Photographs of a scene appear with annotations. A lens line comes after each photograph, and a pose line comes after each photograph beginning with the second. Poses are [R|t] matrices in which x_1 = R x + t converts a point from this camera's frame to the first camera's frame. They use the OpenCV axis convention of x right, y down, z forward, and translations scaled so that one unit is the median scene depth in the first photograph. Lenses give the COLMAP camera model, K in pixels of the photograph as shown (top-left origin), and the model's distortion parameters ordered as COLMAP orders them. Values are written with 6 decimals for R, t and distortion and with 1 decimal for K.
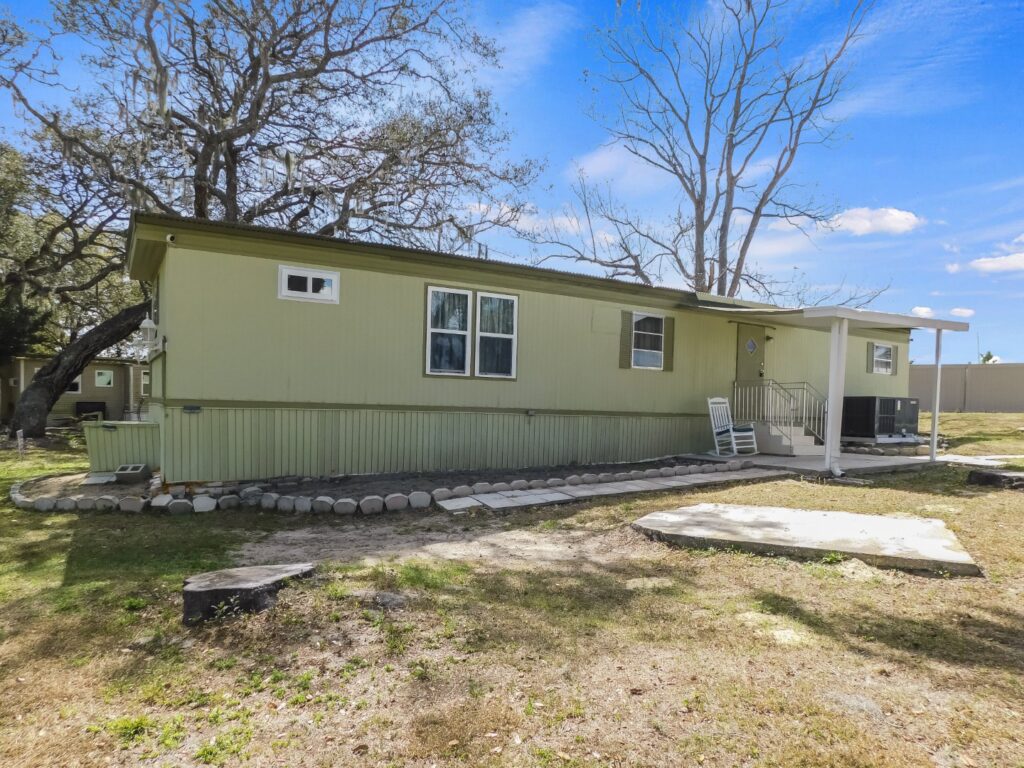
lens RADIAL K [[695.2, 0, 518.9], [0, 695.2, 436.4], [0, 0, 1]] dist [-0.069620, 0.059193]
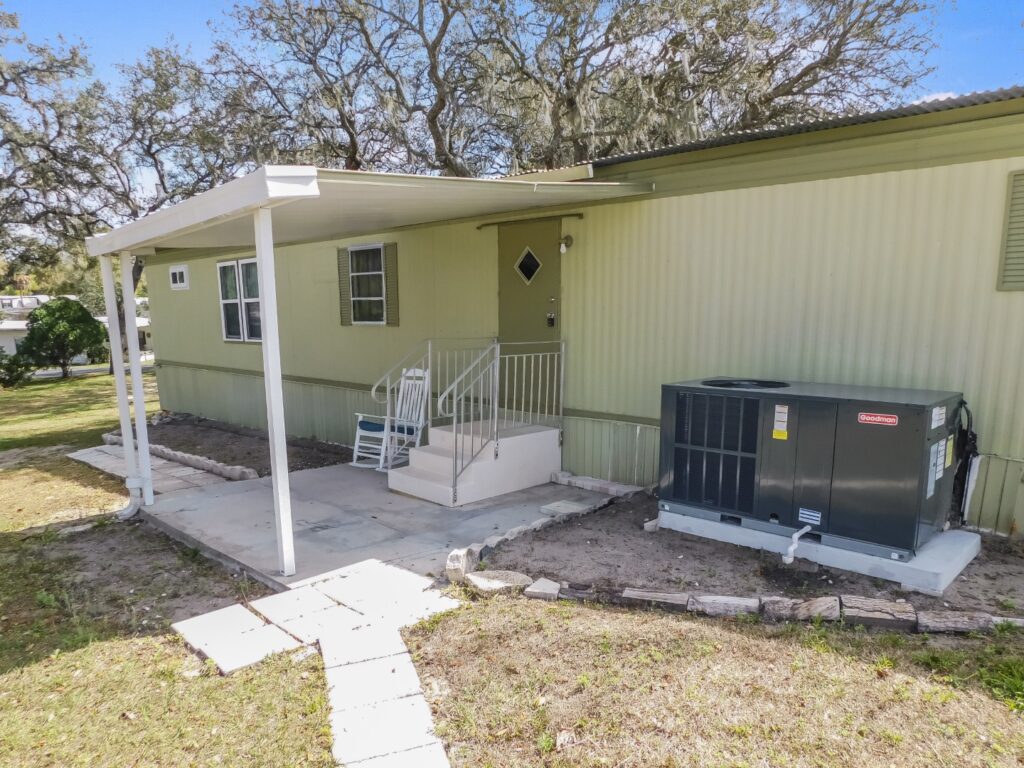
lens RADIAL K [[699.3, 0, 516.7], [0, 699.3, 438.9], [0, 0, 1]] dist [-0.054643, 0.031577]
pose [[0.269833, 0.148757, -0.951347, 1.126162], [-0.023812, 0.988723, 0.147848, -0.110311], [0.962613, -0.017241, 0.270333, 1.156509]]
